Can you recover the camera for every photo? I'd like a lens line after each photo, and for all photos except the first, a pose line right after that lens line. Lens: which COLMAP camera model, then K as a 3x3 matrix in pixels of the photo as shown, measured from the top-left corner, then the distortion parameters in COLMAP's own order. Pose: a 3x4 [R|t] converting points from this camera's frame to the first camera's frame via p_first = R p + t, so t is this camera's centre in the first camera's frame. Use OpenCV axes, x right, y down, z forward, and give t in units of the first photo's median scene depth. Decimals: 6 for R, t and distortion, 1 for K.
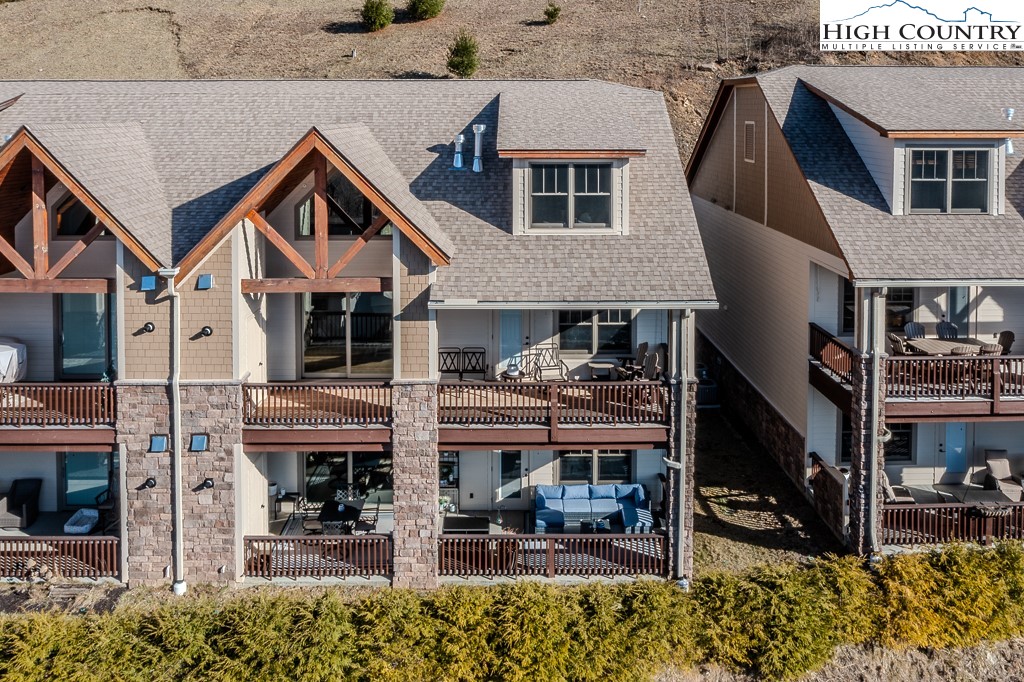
lens RADIAL K [[838.4, 0, 363.7], [0, 838.4, 339.0], [0, 0, 1]] dist [-0.010367, 0.002216]
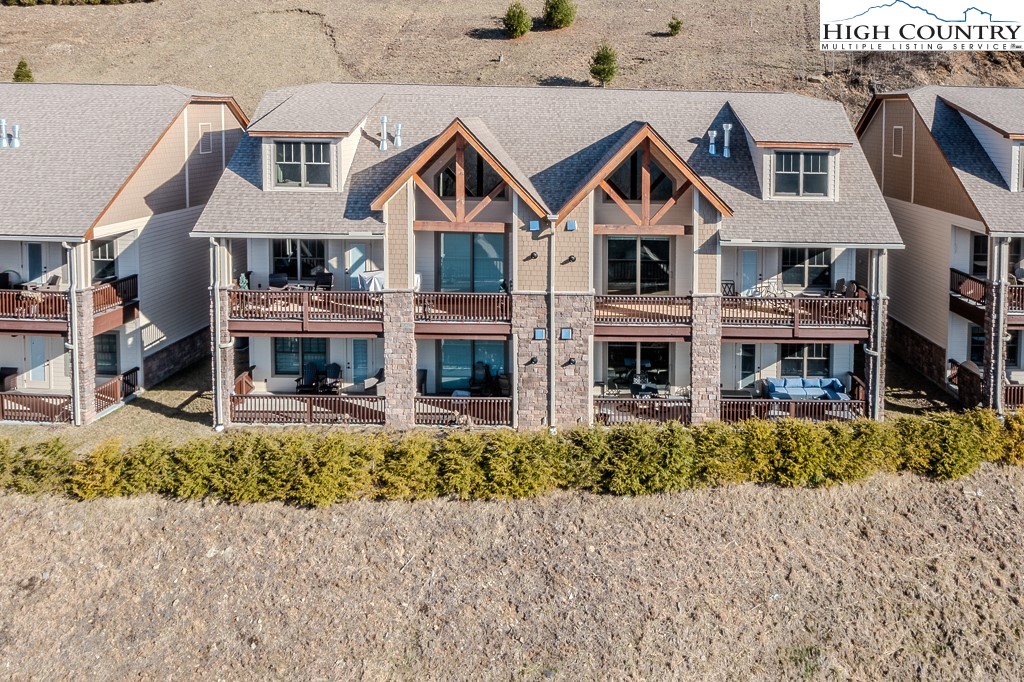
lens RADIAL K [[808.0, 0, 512.0], [0, 808.0, 341.0], [0, 0, 1]] dist [-0.010595, 0.004200]
pose [[0.998329, 0.005944, 0.057479, -0.338197], [-0.006612, 0.999913, 0.011444, 0.108698], [-0.057406, -0.011805, 0.998281, -0.383793]]
